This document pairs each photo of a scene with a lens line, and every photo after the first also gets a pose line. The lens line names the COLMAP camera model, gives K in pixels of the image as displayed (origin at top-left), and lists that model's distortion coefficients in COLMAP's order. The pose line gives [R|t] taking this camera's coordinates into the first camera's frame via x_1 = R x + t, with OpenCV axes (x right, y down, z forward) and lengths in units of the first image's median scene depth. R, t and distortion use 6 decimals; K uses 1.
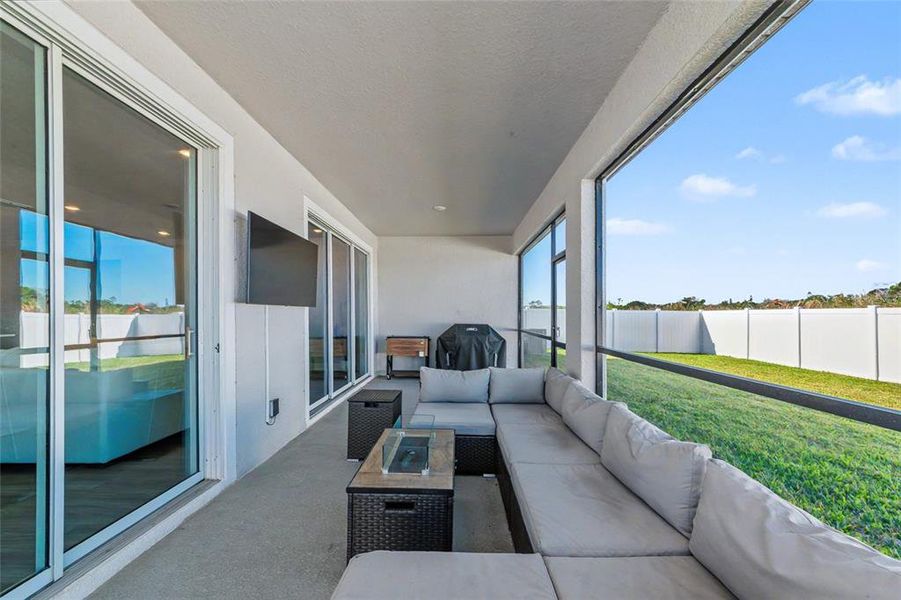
lens RADIAL K [[335.3, 0, 449.8], [0, 335.3, 312.8], [0, 0, 1]] dist [-0.000660, -0.000079]
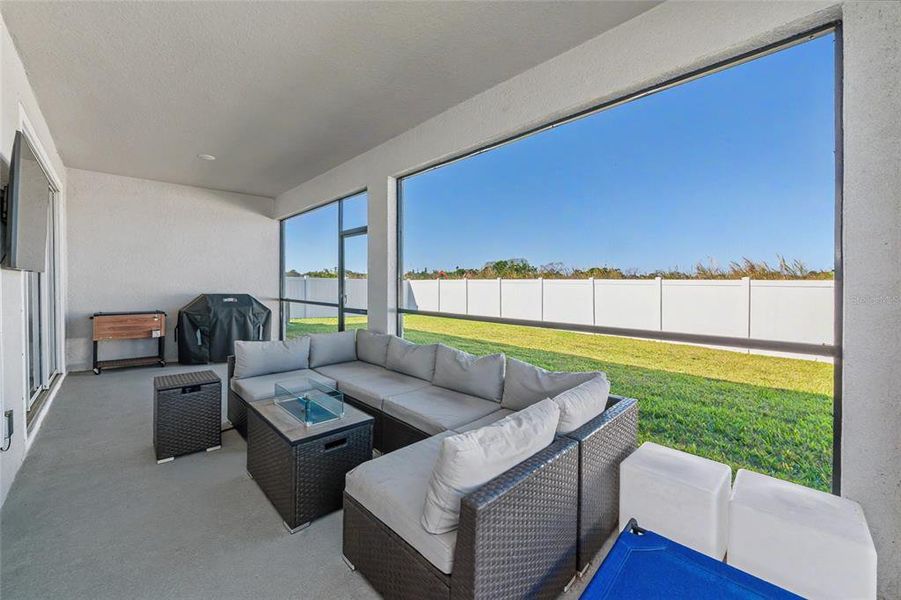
lens RADIAL K [[349.1, 0, 451.7], [0, 349.1, 282.7], [0, 0, 1]] dist [-0.030082, -0.000111]
pose [[0.697703, 0.002525, 0.716383, -0.178286], [-0.006050, 0.999979, 0.002367, -0.001629], [-0.716362, -0.005986, 0.697703, -0.037826]]
